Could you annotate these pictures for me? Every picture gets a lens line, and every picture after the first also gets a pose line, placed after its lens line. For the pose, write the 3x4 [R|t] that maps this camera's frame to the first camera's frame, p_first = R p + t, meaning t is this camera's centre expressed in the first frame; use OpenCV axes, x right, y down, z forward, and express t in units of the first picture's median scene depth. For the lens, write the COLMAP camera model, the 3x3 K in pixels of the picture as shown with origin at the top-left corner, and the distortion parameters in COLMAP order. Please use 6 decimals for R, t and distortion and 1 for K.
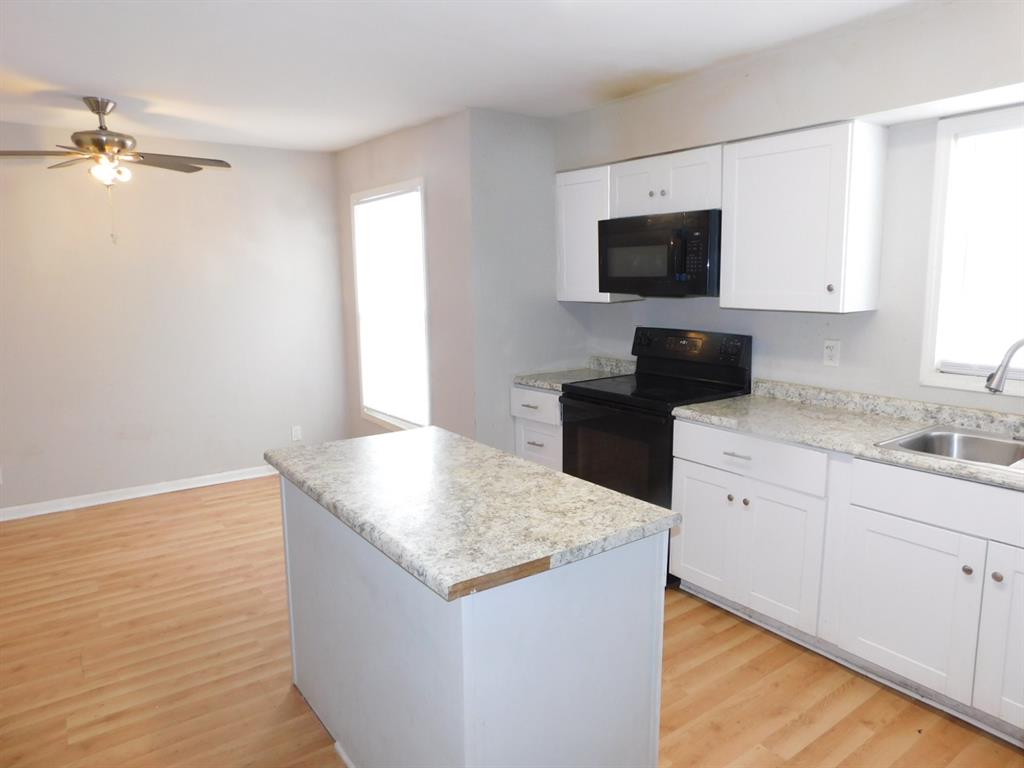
lens RADIAL K [[683.2, 0, 518.4], [0, 683.2, 382.7], [0, 0, 1]] dist [0.009236, 0.006766]
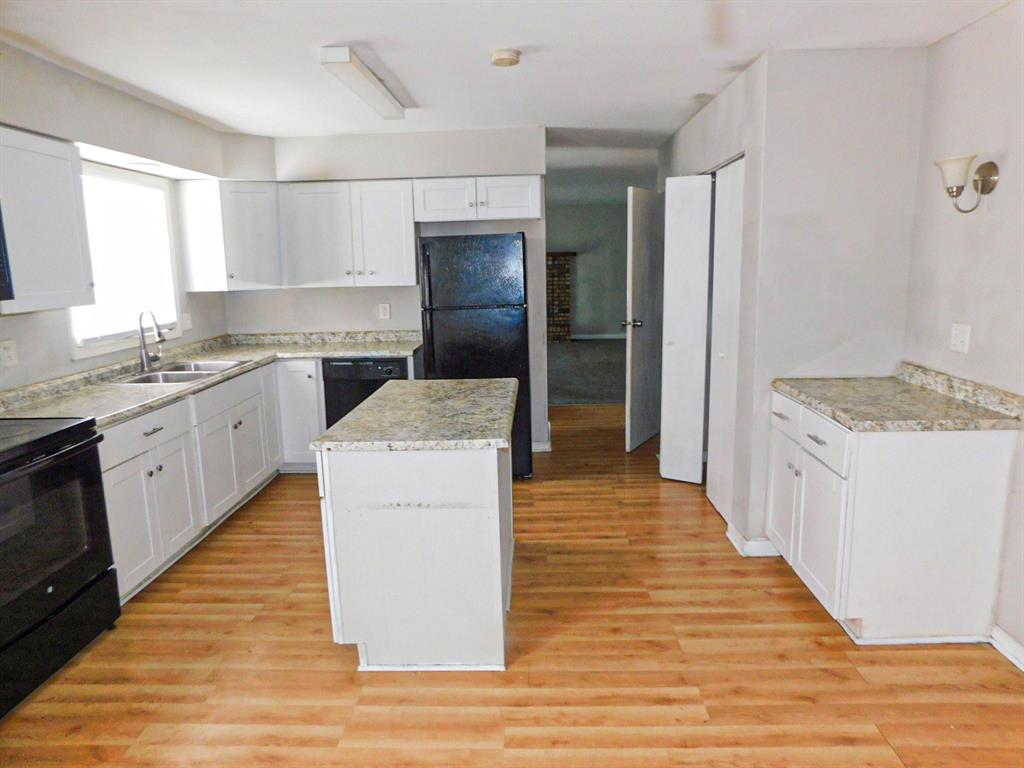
lens RADIAL K [[683.2, 0, 514.1], [0, 683.2, 386.2], [0, 0, 1]] dist [0.009236, 0.006766]
pose [[-0.788067, -0.082787, 0.609997, -0.945809], [0.121577, 0.950467, 0.286061, -0.243254], [-0.603464, 0.299597, -0.738967, 1.660386]]
